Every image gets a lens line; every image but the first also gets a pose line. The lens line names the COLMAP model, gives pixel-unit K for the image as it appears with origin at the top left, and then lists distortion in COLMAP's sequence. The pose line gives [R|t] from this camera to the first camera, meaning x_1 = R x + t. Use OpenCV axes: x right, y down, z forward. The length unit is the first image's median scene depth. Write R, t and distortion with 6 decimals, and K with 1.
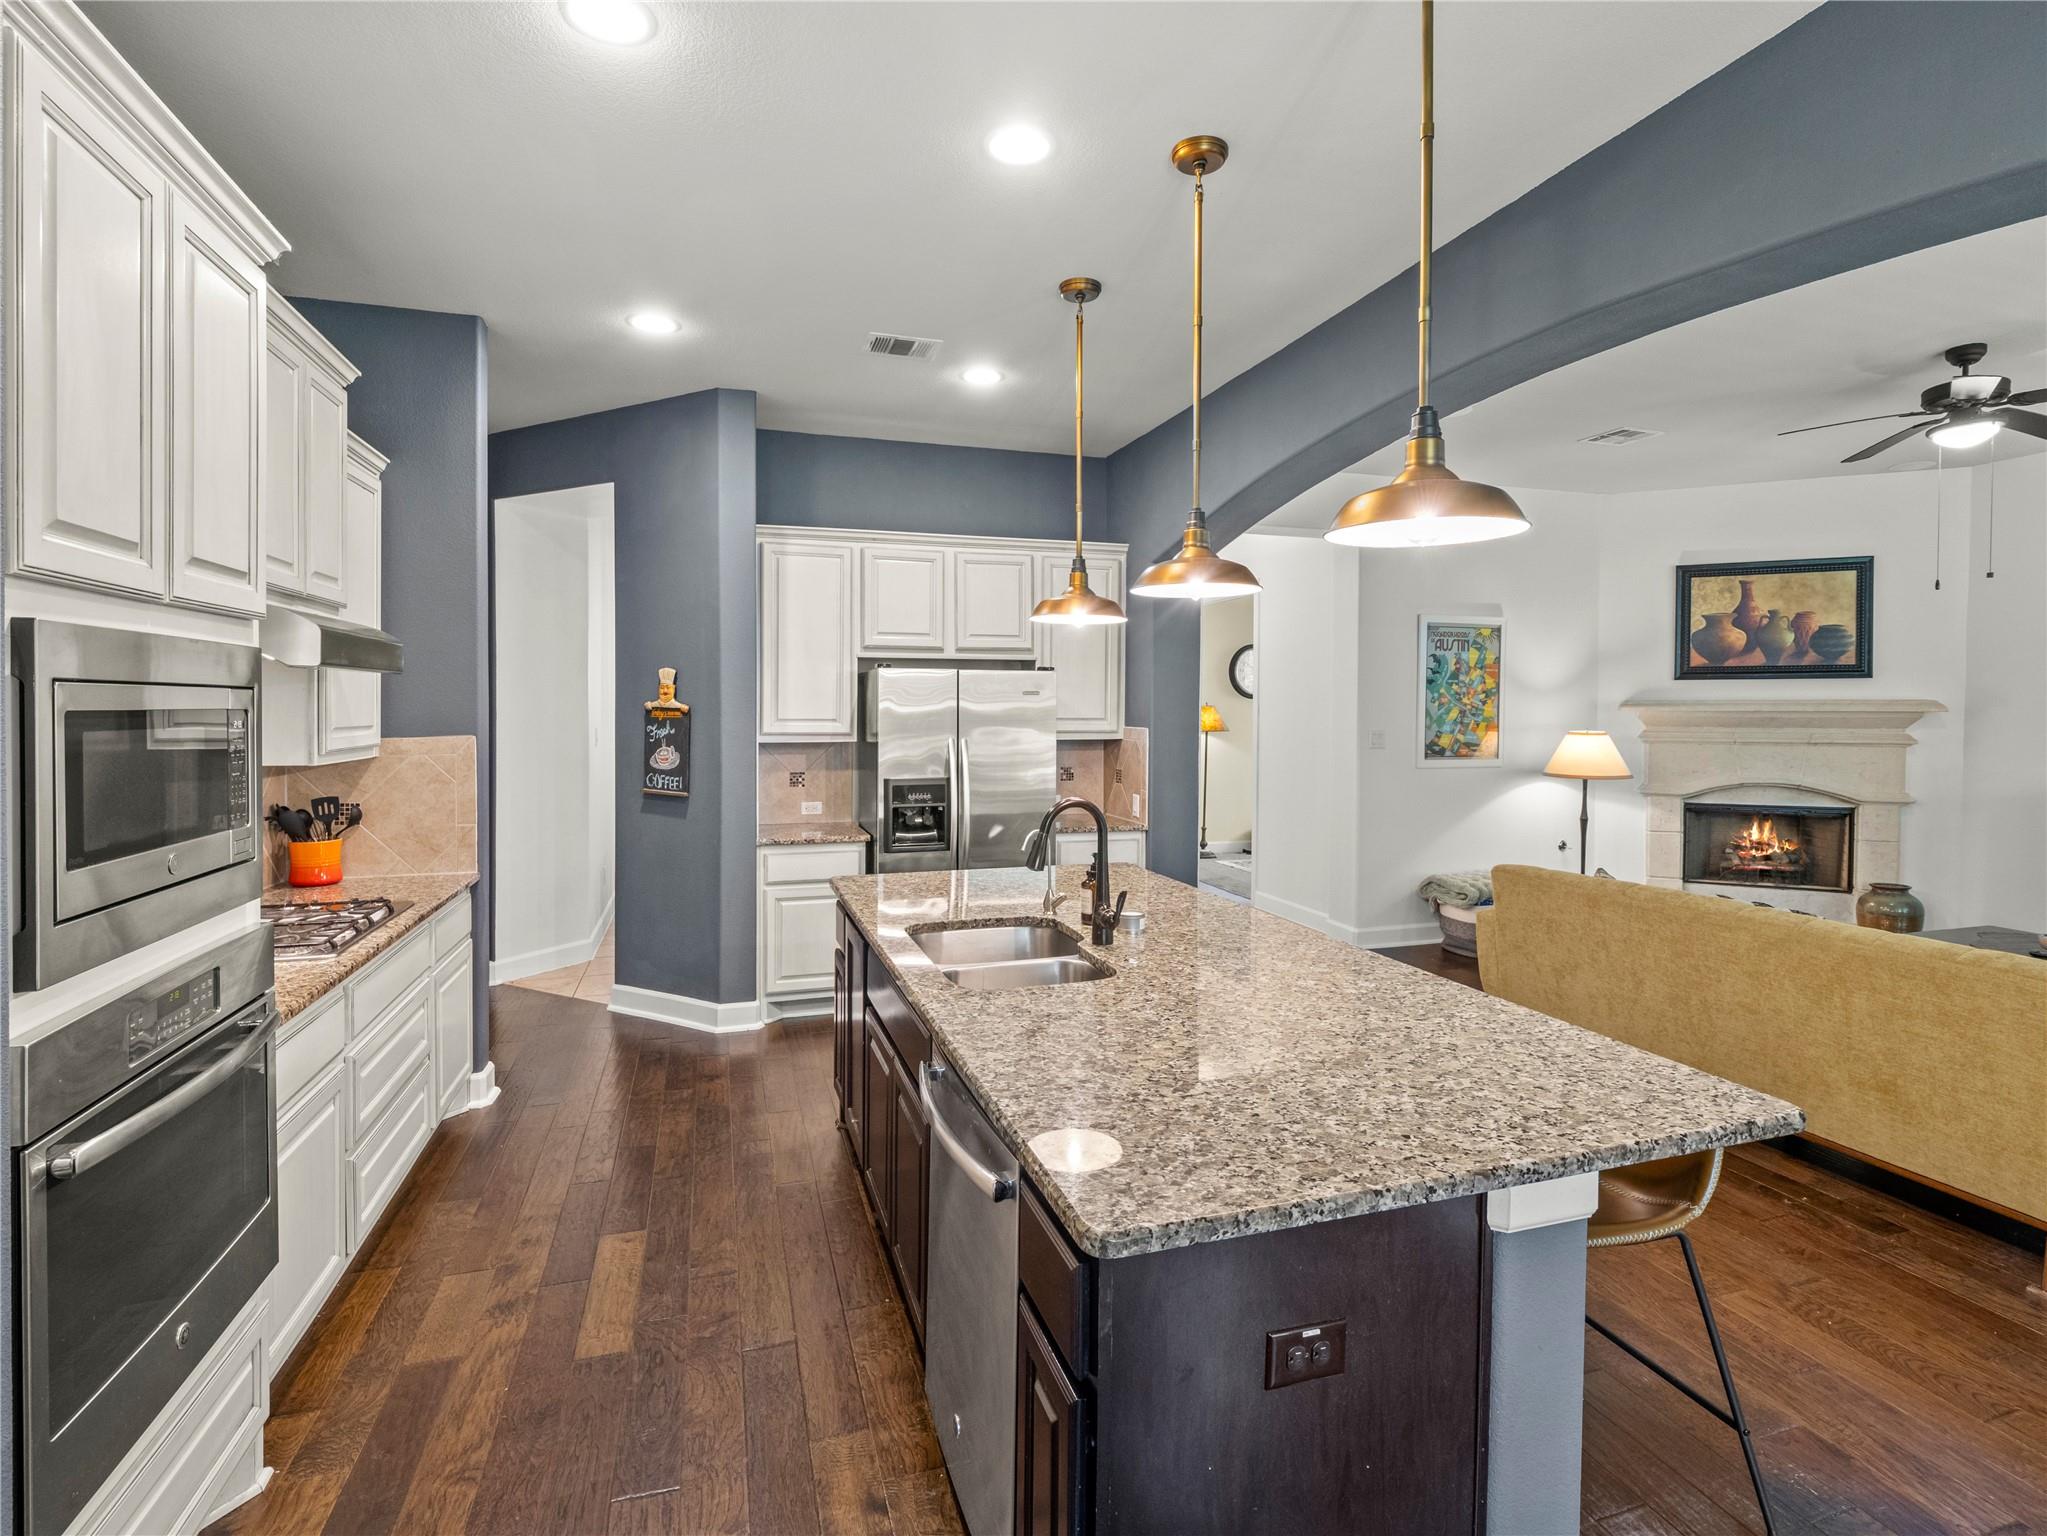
lens RADIAL K [[1016.7, 0, 1037.2], [0, 1016.7, 740.1], [0, 0, 1]] dist [-0.013363, -0.002427]
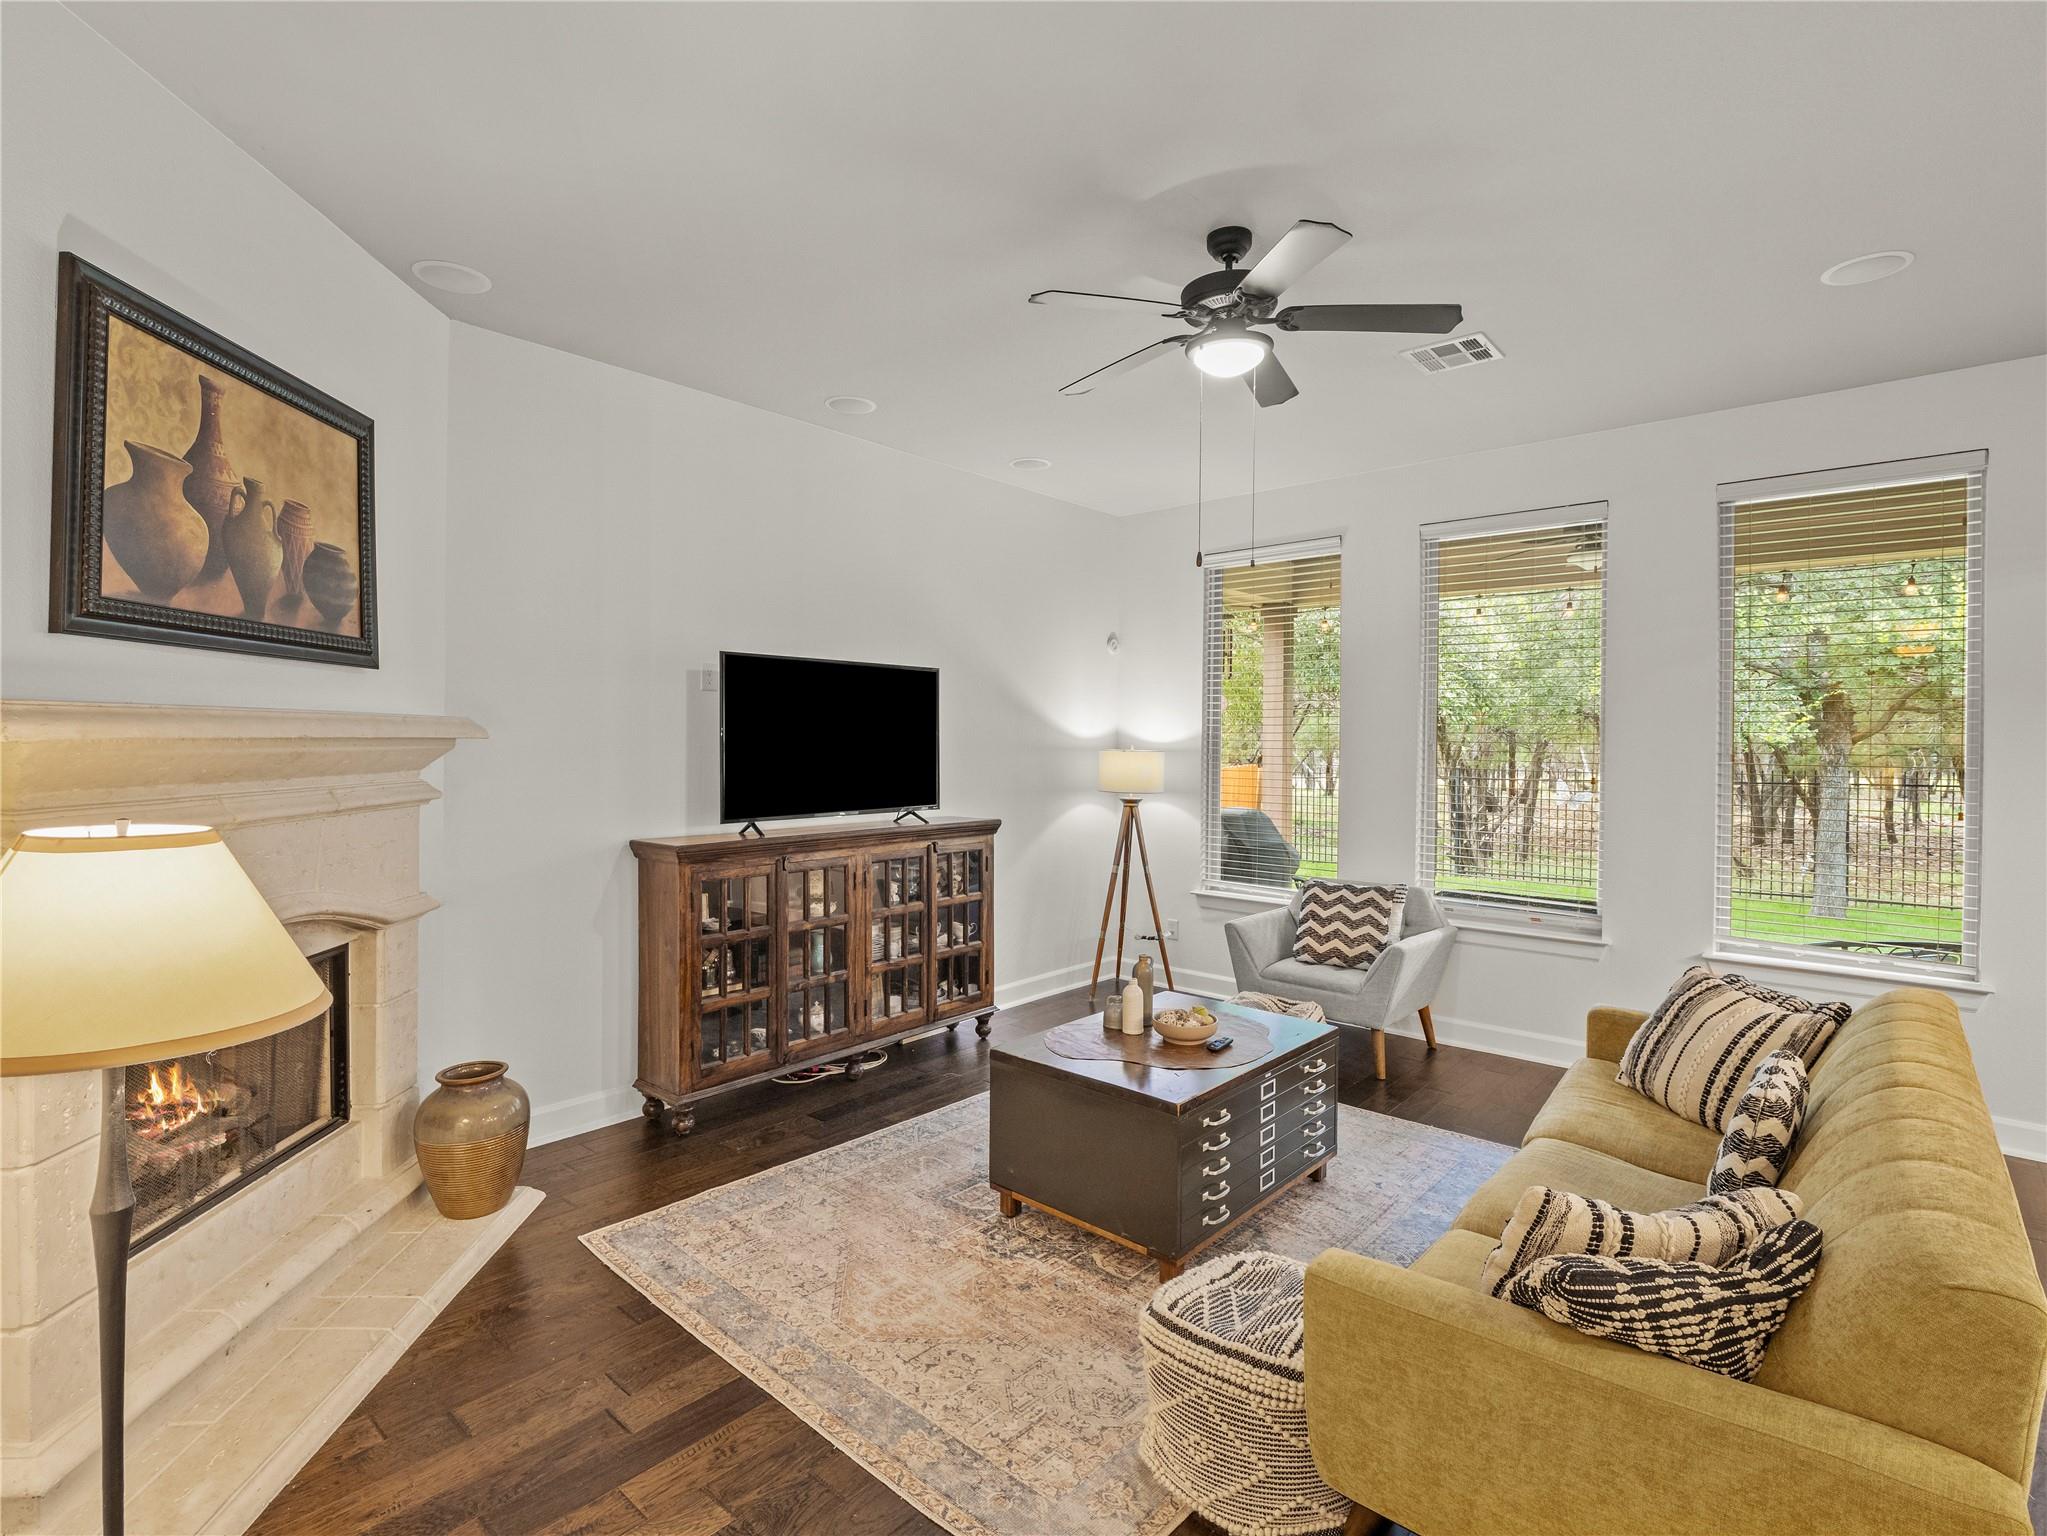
lens RADIAL K [[1016.7, 0, 1018.5], [0, 1016.7, 737.0], [0, 0, 1]] dist [-0.013363, -0.002427]
pose [[-0.534324, -0.006450, 0.845255, 0.309608], [0.013144, 0.999787, 0.015938, -0.040552], [-0.845178, 0.019626, -0.534125, 1.240724]]
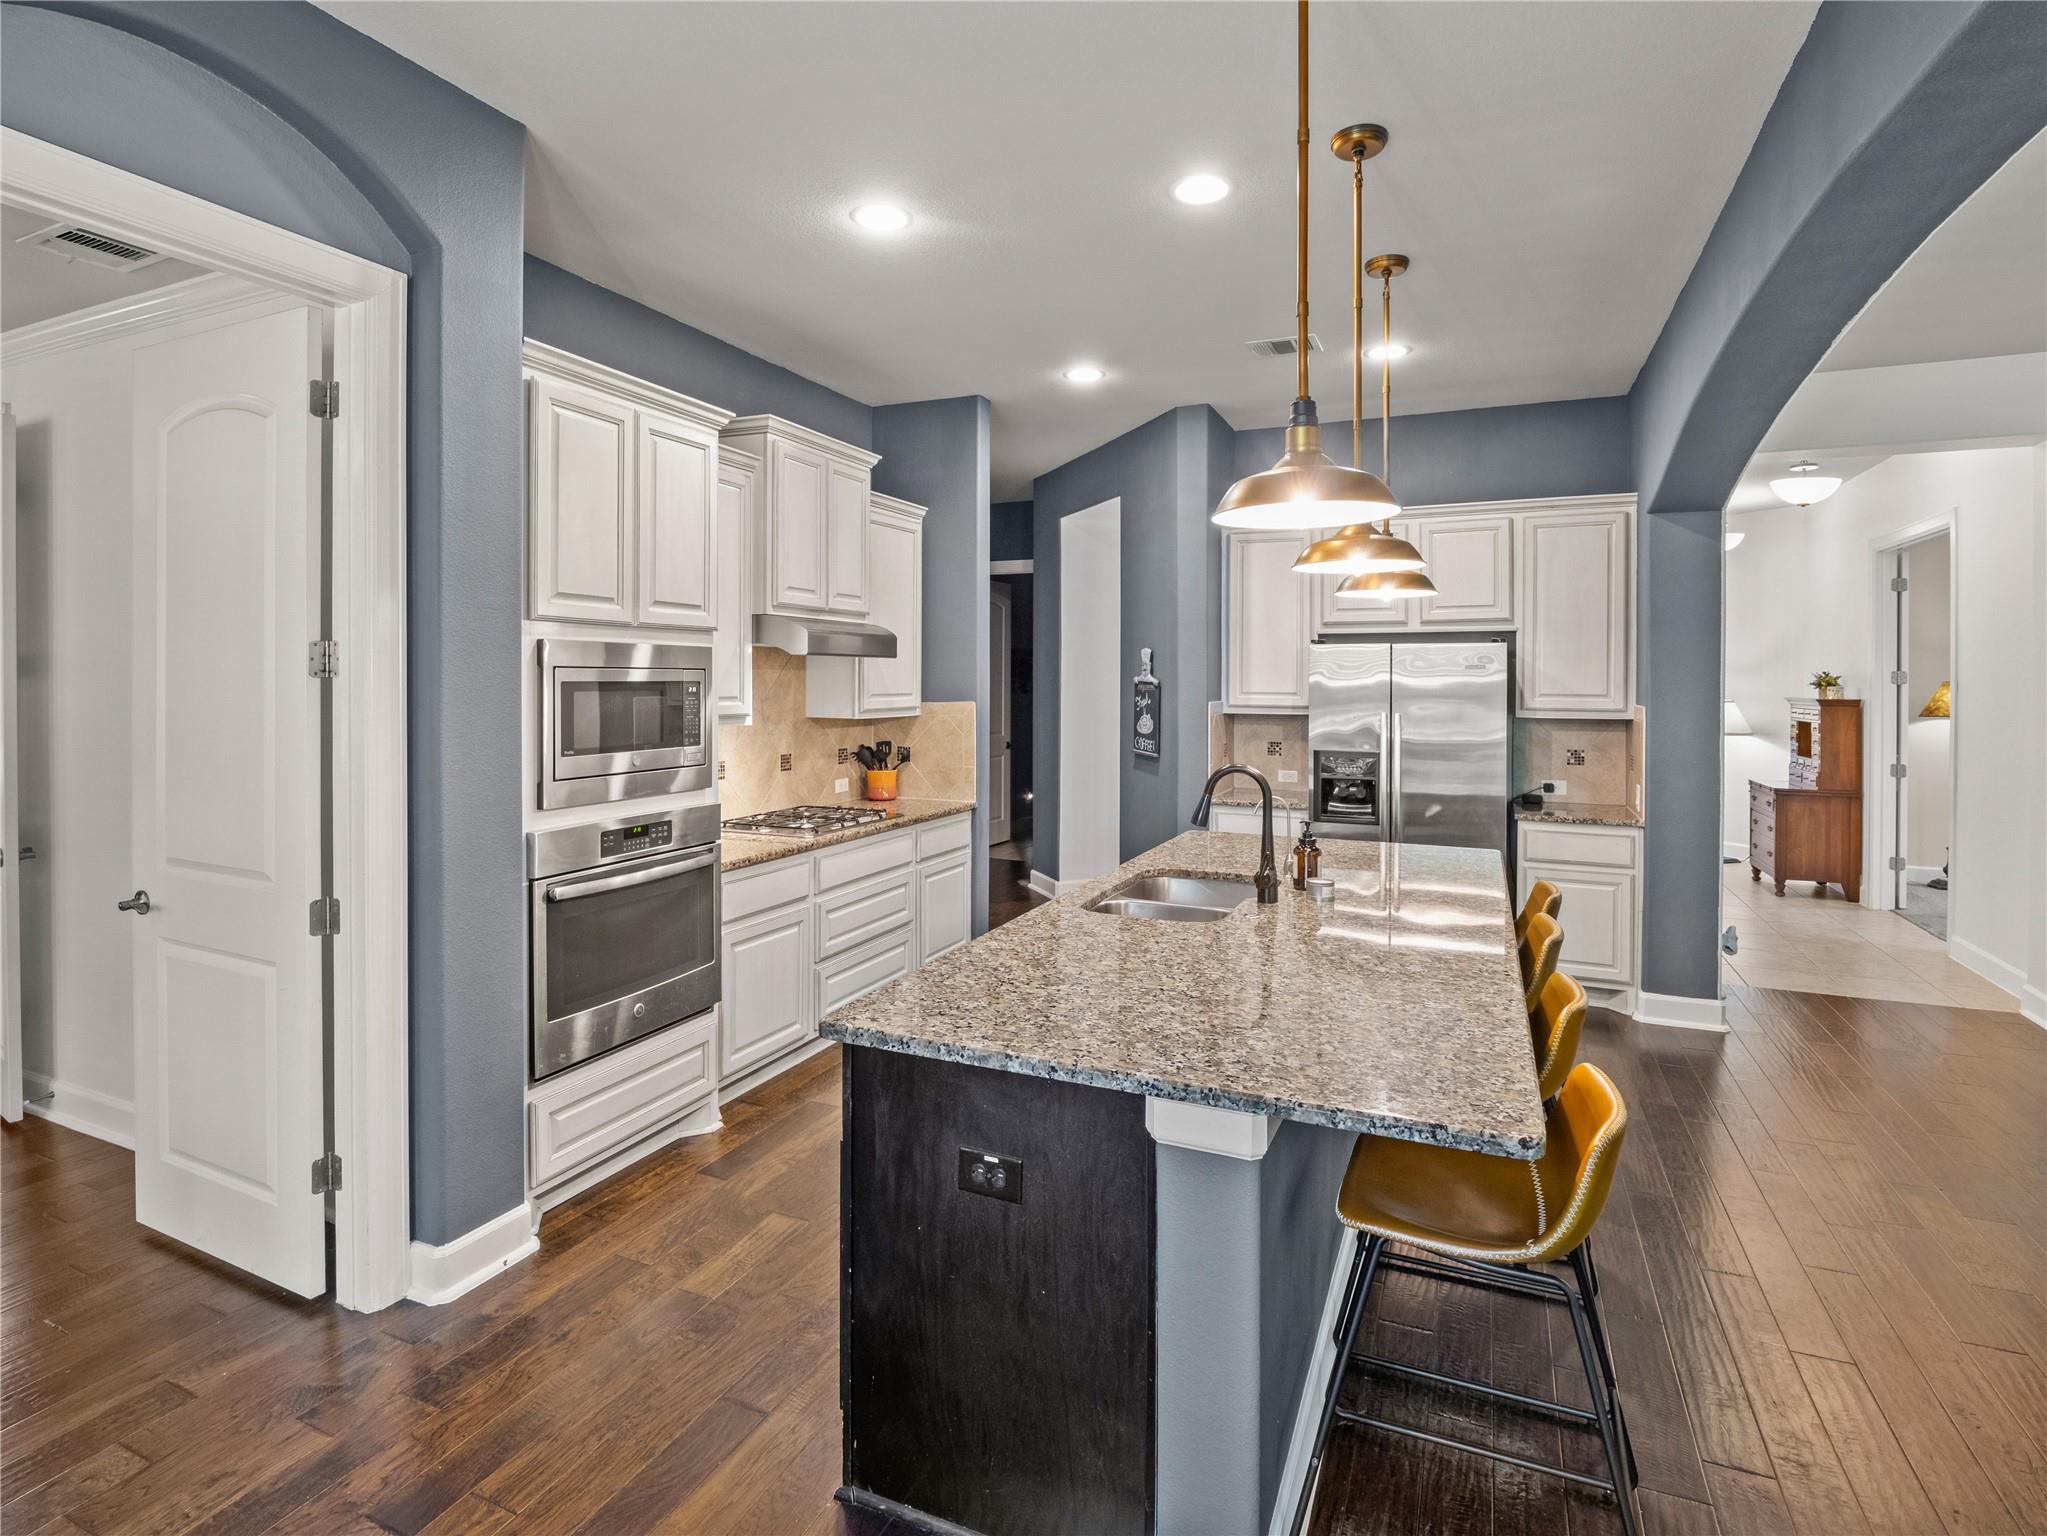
lens RADIAL K [[1016.7, 0, 995.4], [0, 1016.7, 693.6], [0, 0, 1]] dist [-0.013363, -0.002427]
pose [[0.740674, 0.010024, -0.671790, 0.300567], [-0.023908, 0.999649, -0.011443, -0.000099], [0.671439, 0.024537, 0.740653, 0.004556]]
